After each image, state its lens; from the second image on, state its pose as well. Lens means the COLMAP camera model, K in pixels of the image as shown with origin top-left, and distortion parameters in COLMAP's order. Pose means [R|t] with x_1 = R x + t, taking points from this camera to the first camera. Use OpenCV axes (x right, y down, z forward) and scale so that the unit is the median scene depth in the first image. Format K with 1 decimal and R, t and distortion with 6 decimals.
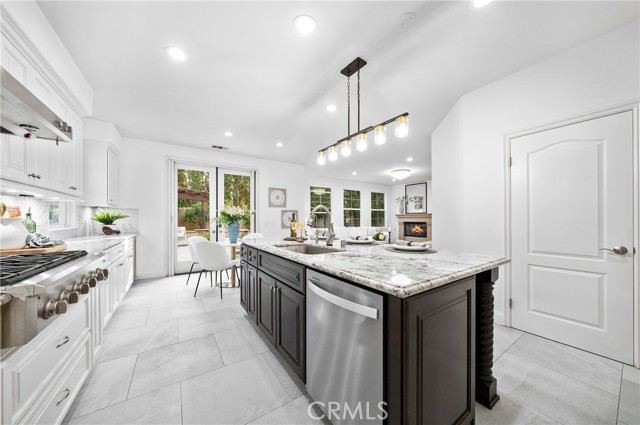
lens RADIAL K [[218.2, 0, 319.0], [0, 218.2, 220.3], [0, 0, 1]] dist [-0.001161, -0.000059]
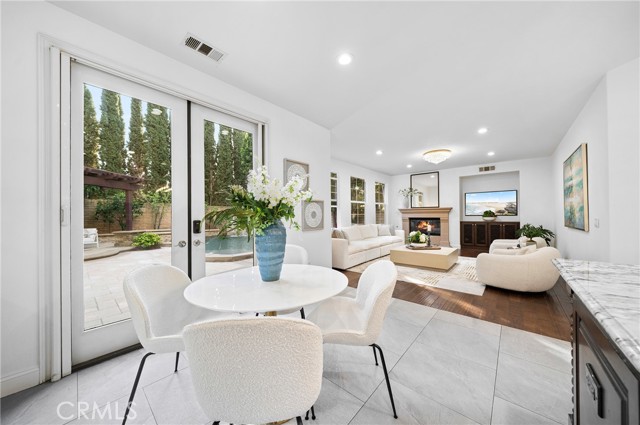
lens RADIAL K [[219.3, 0, 318.7], [0, 219.3, 215.7], [0, 0, 1]] dist [-0.004240, 0.000019]
pose [[0.969093, -0.007229, 0.246589, -0.317286], [0.008145, 0.999963, -0.002692, -0.002372], [-0.246560, 0.004617, 0.969116, 0.488376]]
